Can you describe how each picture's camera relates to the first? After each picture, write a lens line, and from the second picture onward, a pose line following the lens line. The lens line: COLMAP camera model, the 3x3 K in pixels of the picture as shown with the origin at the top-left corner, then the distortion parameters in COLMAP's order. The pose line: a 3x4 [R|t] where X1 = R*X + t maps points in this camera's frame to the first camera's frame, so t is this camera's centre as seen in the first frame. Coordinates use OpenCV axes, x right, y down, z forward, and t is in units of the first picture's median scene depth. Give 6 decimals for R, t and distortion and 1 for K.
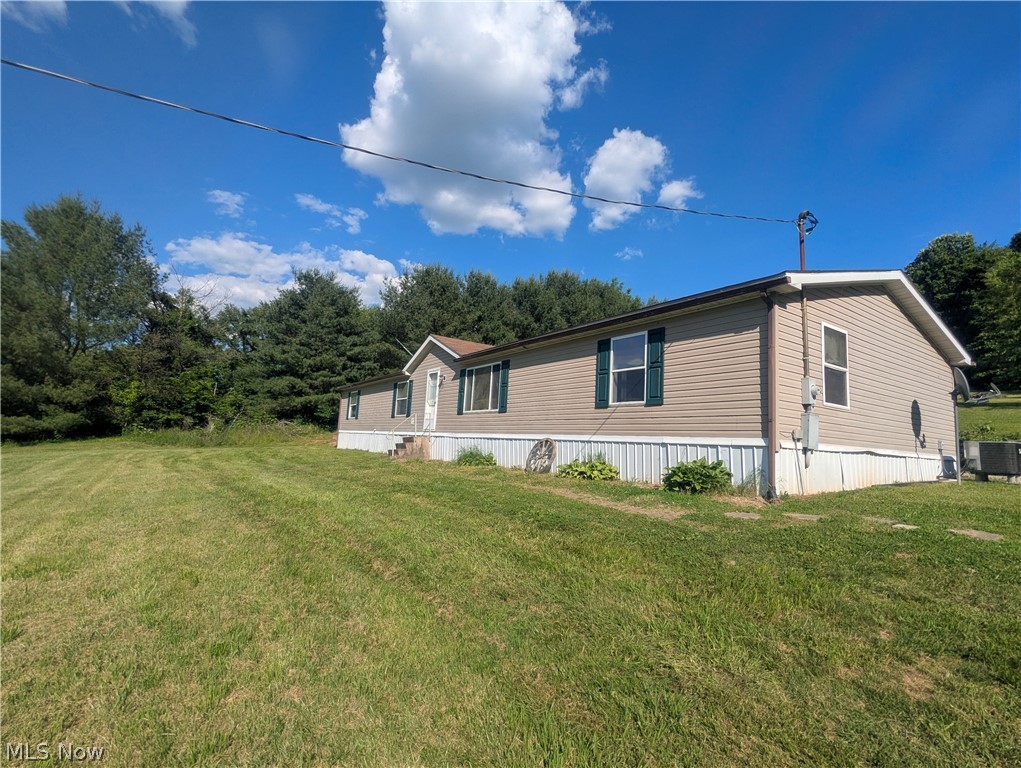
lens RADIAL K [[483.5, 0, 510.5], [0, 483.5, 384.0], [0, 0, 1]] dist [0.000954, -0.000949]
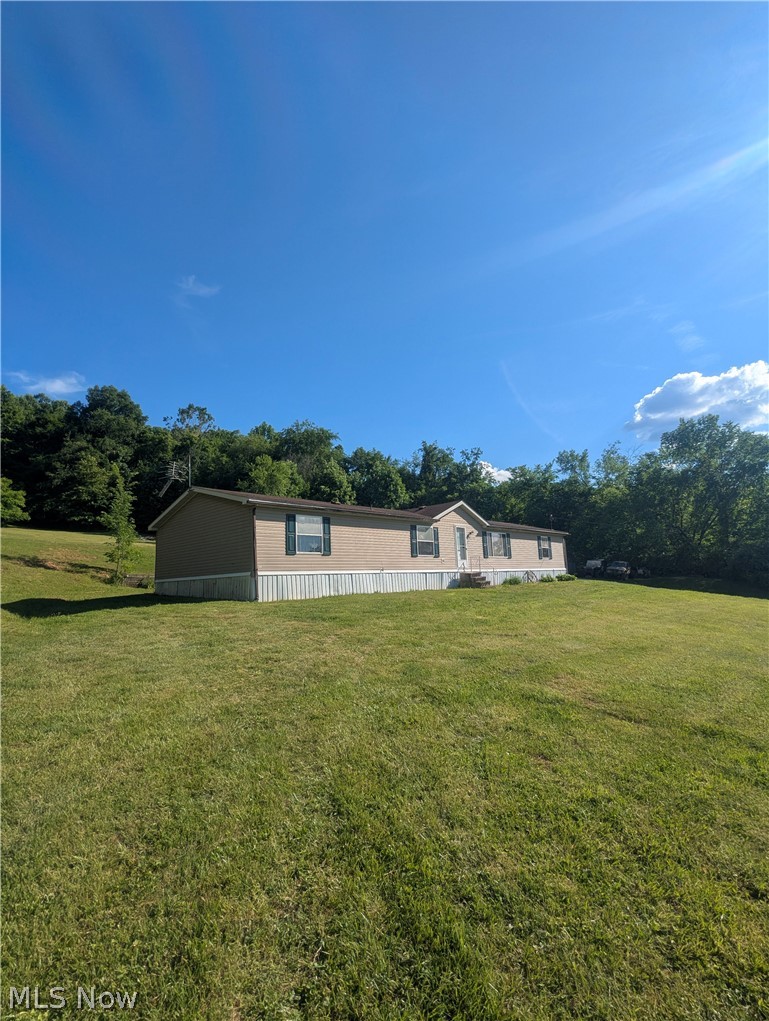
lens RADIAL K [[483.5, 0, 384.5], [0, 483.5, 510.5], [0, 0, 1]] dist [0.000954, -0.000949]
pose [[-0.204926, 0.139336, 0.968809, -1.930622], [-0.061022, 0.986071, -0.154726, 0.208323], [-0.976873, -0.090826, -0.193569, 1.935772]]
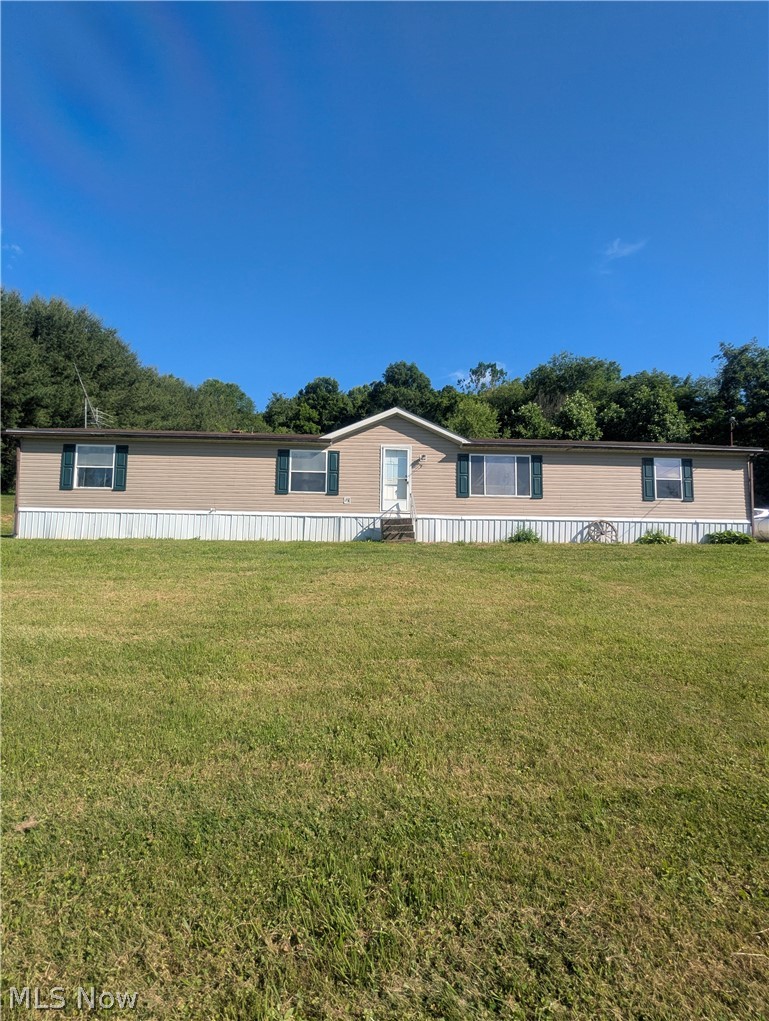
lens RADIAL K [[420.9, 0, 384.5], [0, 420.9, 510.5], [0, 0, 1]] dist [0.001567, -0.000008]
pose [[0.523409, 0.029813, 0.851560, -1.094556], [-0.092813, 0.995436, 0.022197, 0.098873], [-0.847011, -0.090654, 0.523788, 0.763350]]
